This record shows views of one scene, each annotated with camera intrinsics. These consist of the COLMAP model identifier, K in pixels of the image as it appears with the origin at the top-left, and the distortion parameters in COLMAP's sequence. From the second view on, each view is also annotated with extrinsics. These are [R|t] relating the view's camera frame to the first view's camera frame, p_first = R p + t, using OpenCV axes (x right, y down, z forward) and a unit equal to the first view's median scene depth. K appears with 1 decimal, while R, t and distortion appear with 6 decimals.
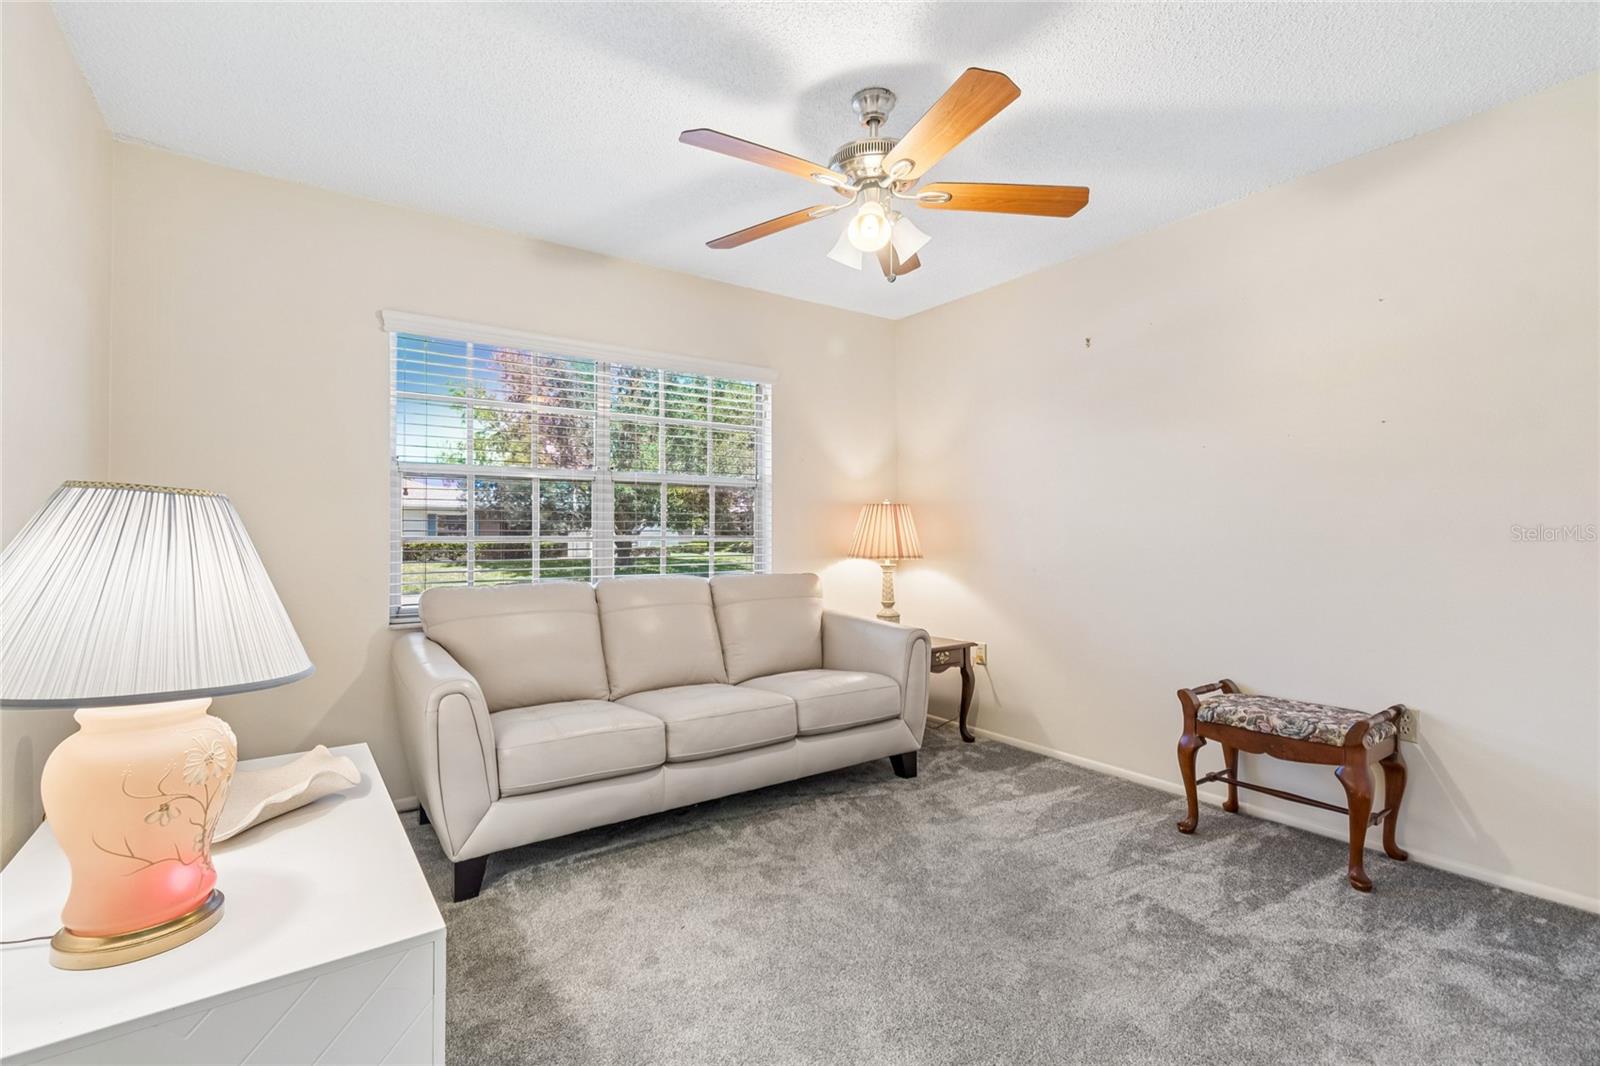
lens RADIAL K [[712.3, 0, 789.9], [0, 712.3, 541.8], [0, 0, 1]] dist [0.003837, 0.000224]
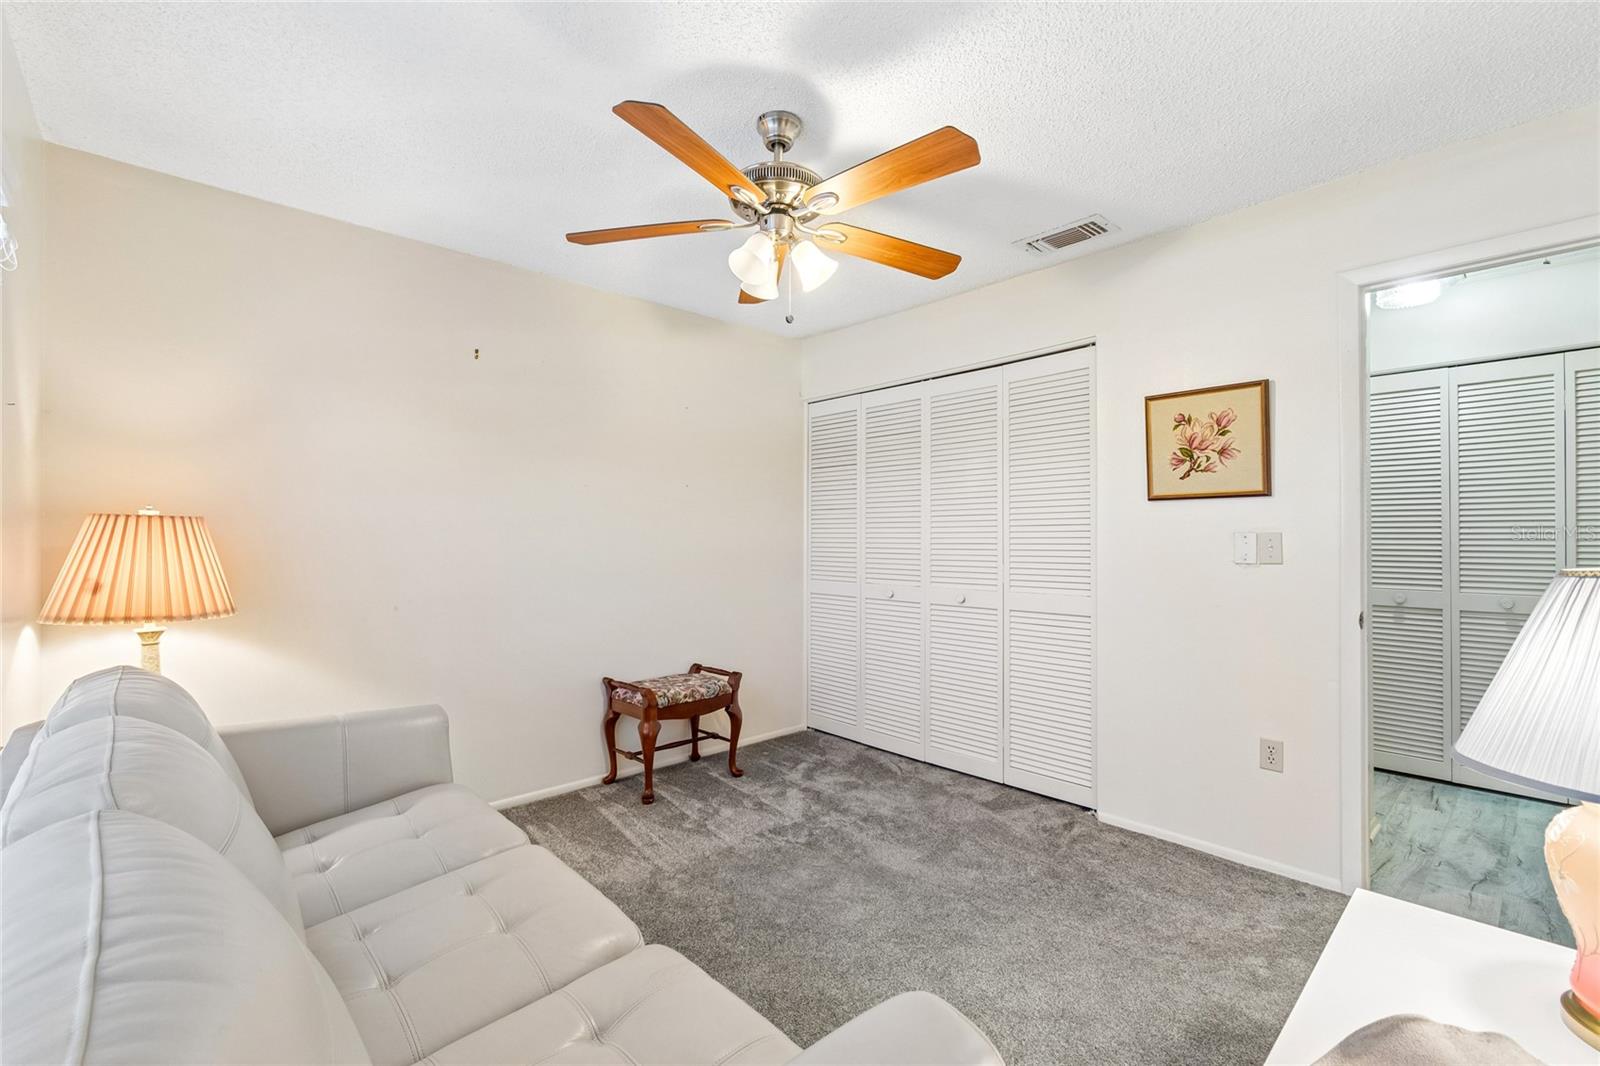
lens RADIAL K [[712.3, 0, 789.9], [0, 712.3, 541.8], [0, 0, 1]] dist [0.003837, 0.000224]
pose [[-0.133233, -0.005724, 0.991068, -0.669068], [0.009167, 0.999933, 0.007008, -0.049587], [-0.991042, 0.010019, -0.133172, 0.876924]]
